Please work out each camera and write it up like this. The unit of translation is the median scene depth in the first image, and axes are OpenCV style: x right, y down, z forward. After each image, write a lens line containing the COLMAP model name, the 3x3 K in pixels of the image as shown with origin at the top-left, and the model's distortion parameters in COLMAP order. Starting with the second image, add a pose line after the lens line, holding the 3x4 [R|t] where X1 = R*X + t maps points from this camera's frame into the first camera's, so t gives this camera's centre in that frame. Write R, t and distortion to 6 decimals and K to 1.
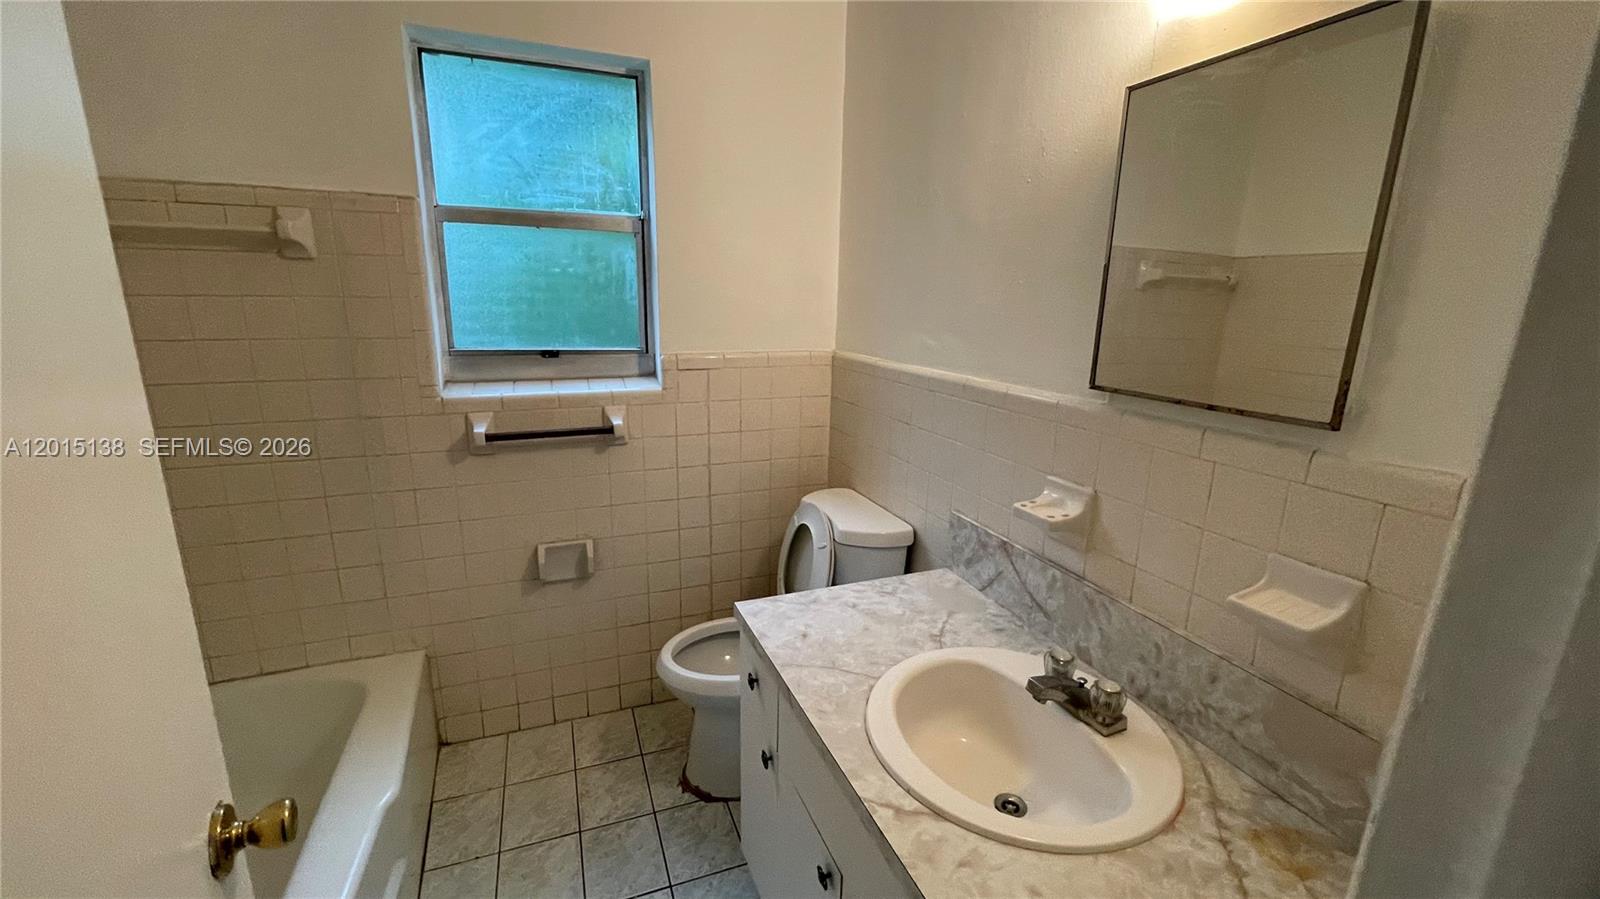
lens RADIAL K [[649.8, 0, 801.3], [0, 649.8, 447.4], [0, 0, 1]] dist [-0.009106, 0.007693]
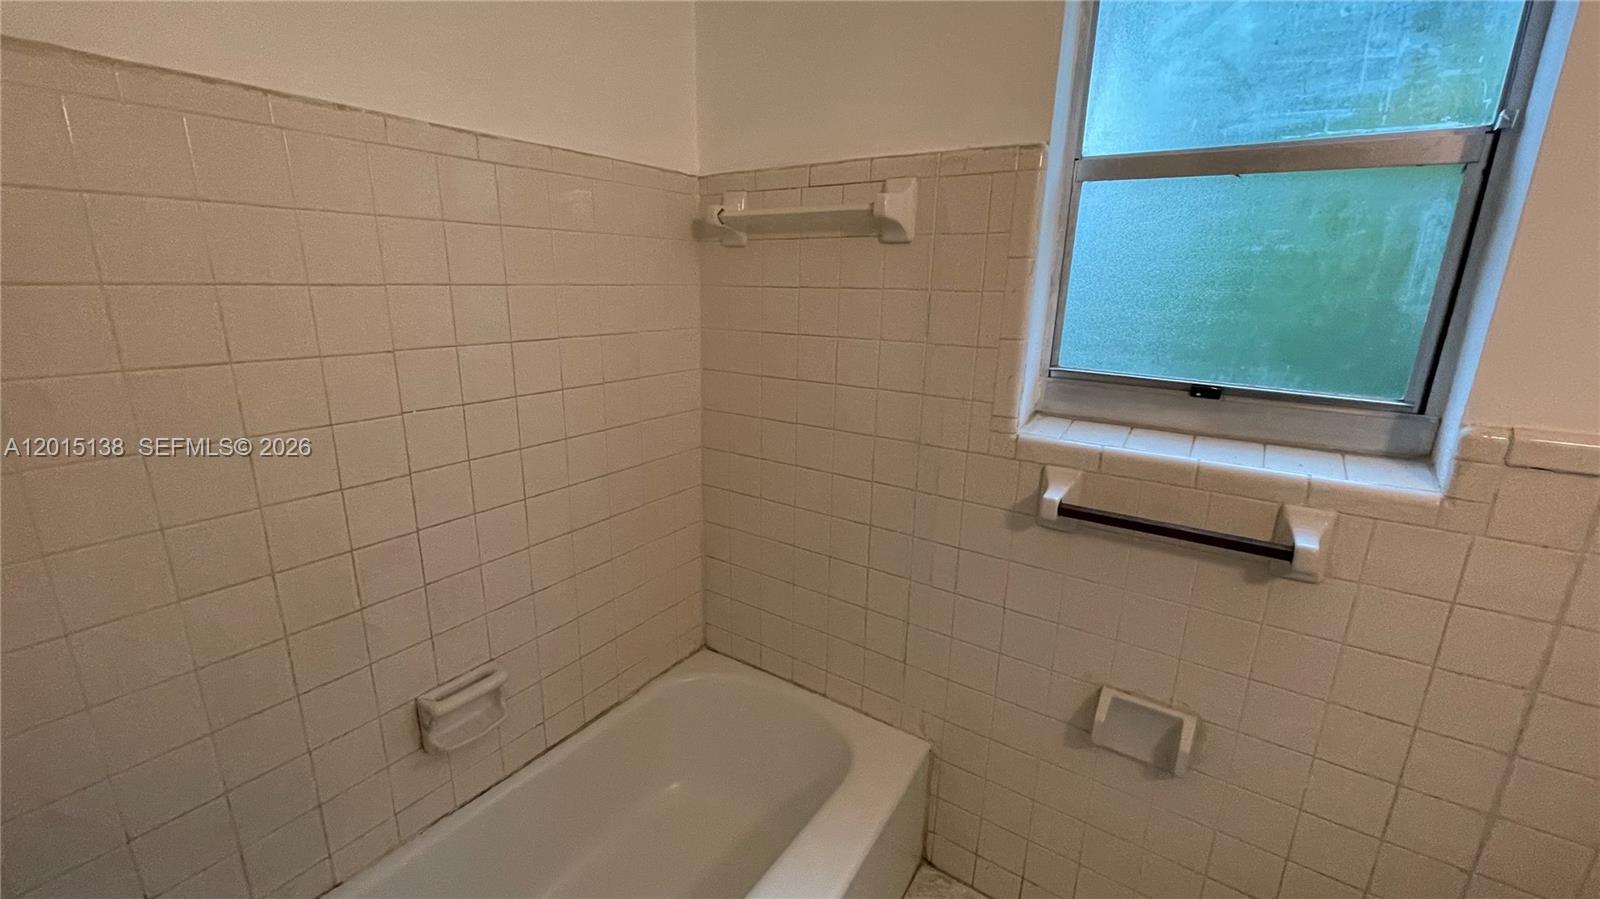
lens RADIAL K [[649.8, 0, 801.3], [0, 649.8, 447.4], [0, 0, 1]] dist [-0.009106, 0.007693]
pose [[0.565328, 0.203071, -0.799479, -0.114175], [-0.202338, 0.973750, 0.104259, -0.083272], [0.799665, 0.102825, 0.591577, 0.367989]]
